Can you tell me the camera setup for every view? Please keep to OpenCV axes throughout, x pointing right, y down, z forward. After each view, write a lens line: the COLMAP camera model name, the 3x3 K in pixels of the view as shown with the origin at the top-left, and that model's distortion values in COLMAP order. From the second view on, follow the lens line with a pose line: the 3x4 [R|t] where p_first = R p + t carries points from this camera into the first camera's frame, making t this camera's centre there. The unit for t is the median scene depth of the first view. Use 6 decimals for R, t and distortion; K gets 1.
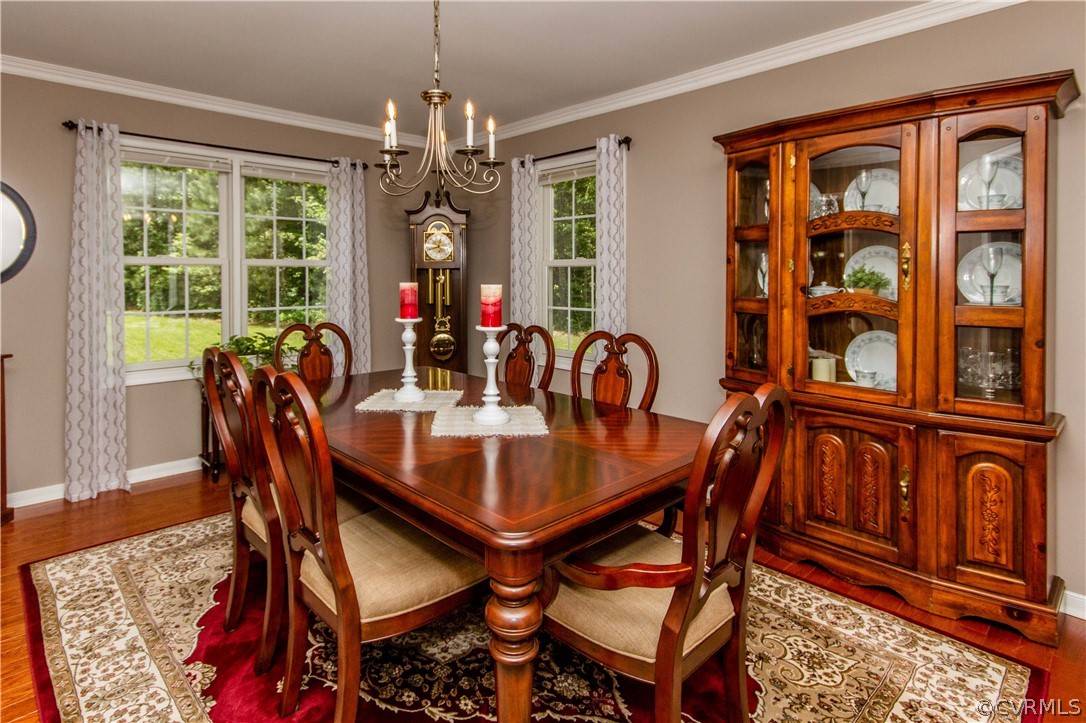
lens RADIAL K [[555.3, 0, 506.9], [0, 555.3, 349.9], [0, 0, 1]] dist [0.007325, 0.000831]
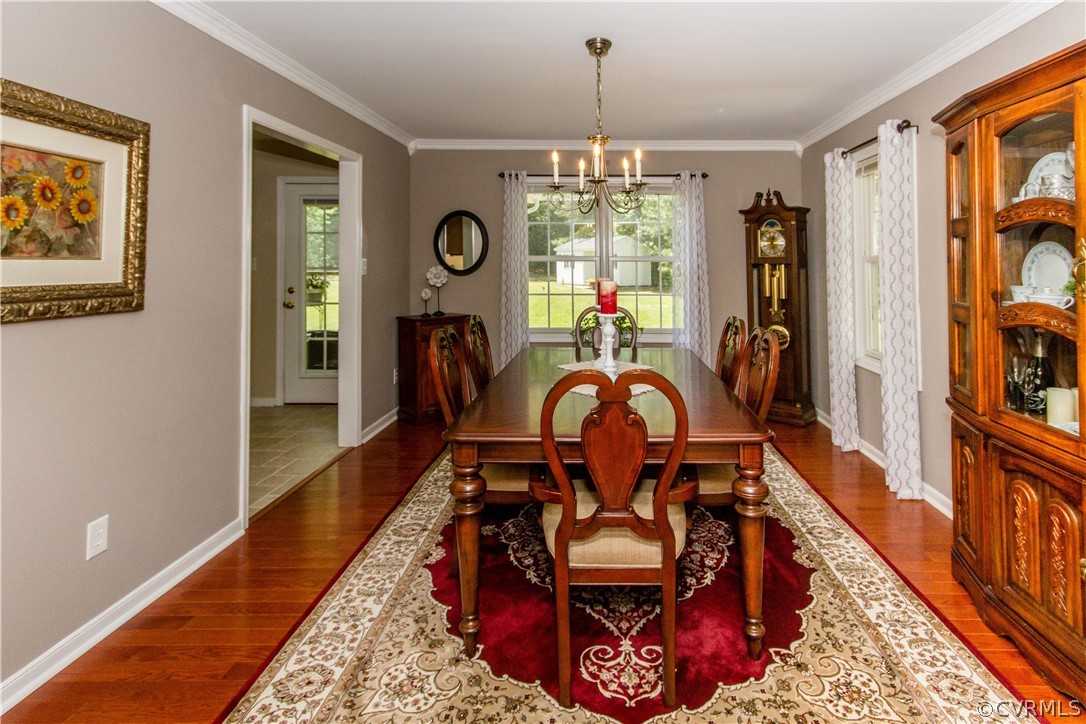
lens RADIAL K [[495.5, 0, 543.5], [0, 495.5, 344.4], [0, 0, 1]] dist [0.000253, 0.000671]
pose [[0.751228, 0.107585, -0.651216, 0.522025], [-0.094743, 0.993986, 0.054919, -0.015982], [0.653208, 0.020441, 0.756902, 0.022577]]
